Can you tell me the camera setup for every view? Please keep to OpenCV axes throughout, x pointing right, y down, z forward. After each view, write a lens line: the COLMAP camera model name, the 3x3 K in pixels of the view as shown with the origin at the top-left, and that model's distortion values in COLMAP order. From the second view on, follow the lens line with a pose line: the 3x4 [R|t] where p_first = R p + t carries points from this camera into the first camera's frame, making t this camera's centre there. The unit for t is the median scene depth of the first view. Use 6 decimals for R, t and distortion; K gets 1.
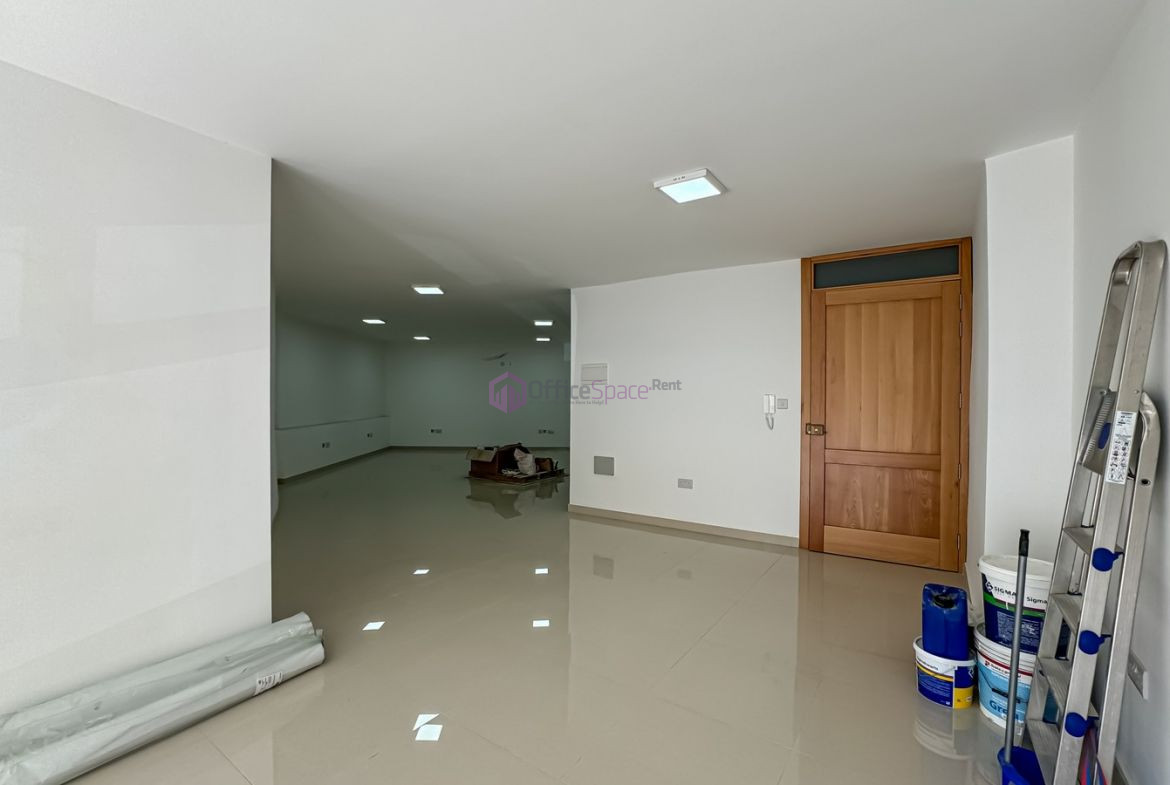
lens RADIAL K [[511.2, 0, 585.0], [0, 511.2, 392.5], [0, 0, 1]] dist [-0.018515, 0.000053]
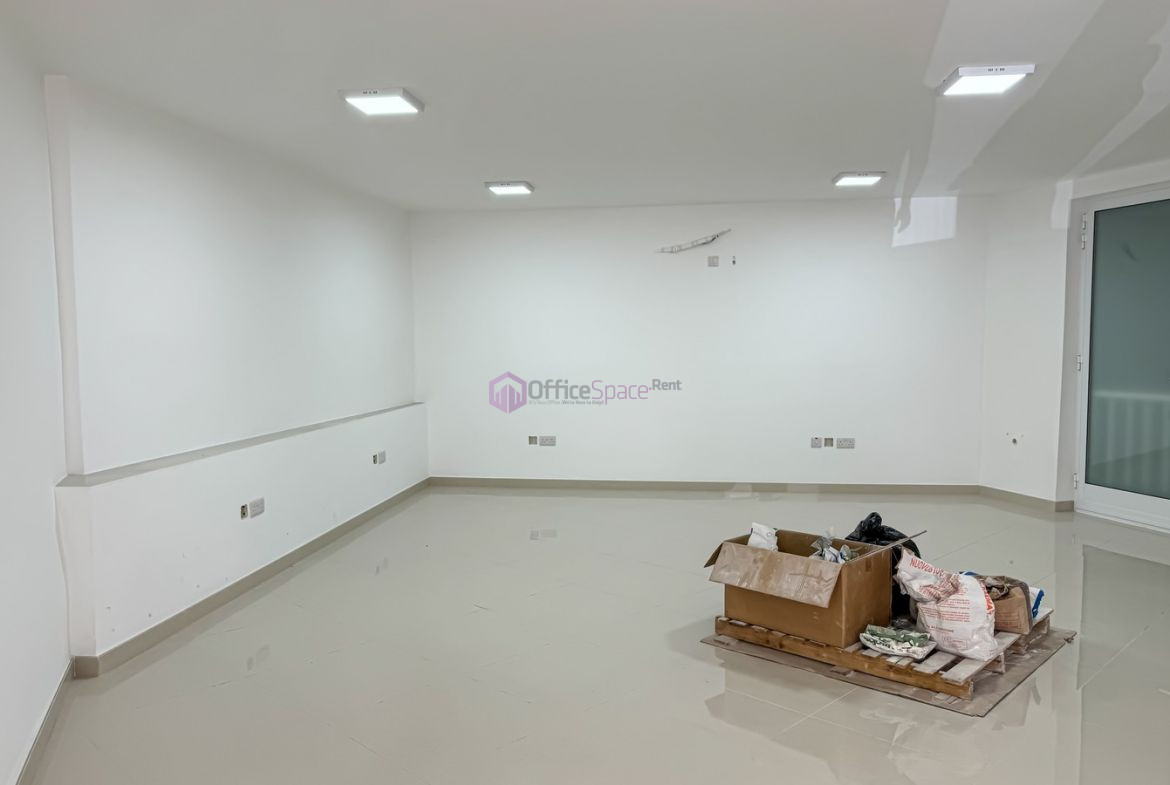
lens RADIAL K [[868.4, 0, 585.0], [0, 868.4, 392.5], [0, 0, 1]] dist [-0.002758, -0.000585]
pose [[0.986498, -0.003267, -0.163740, -0.219480], [0.013792, 0.997906, 0.063187, -0.002869], [0.163191, -0.064592, 0.984478, 0.519947]]
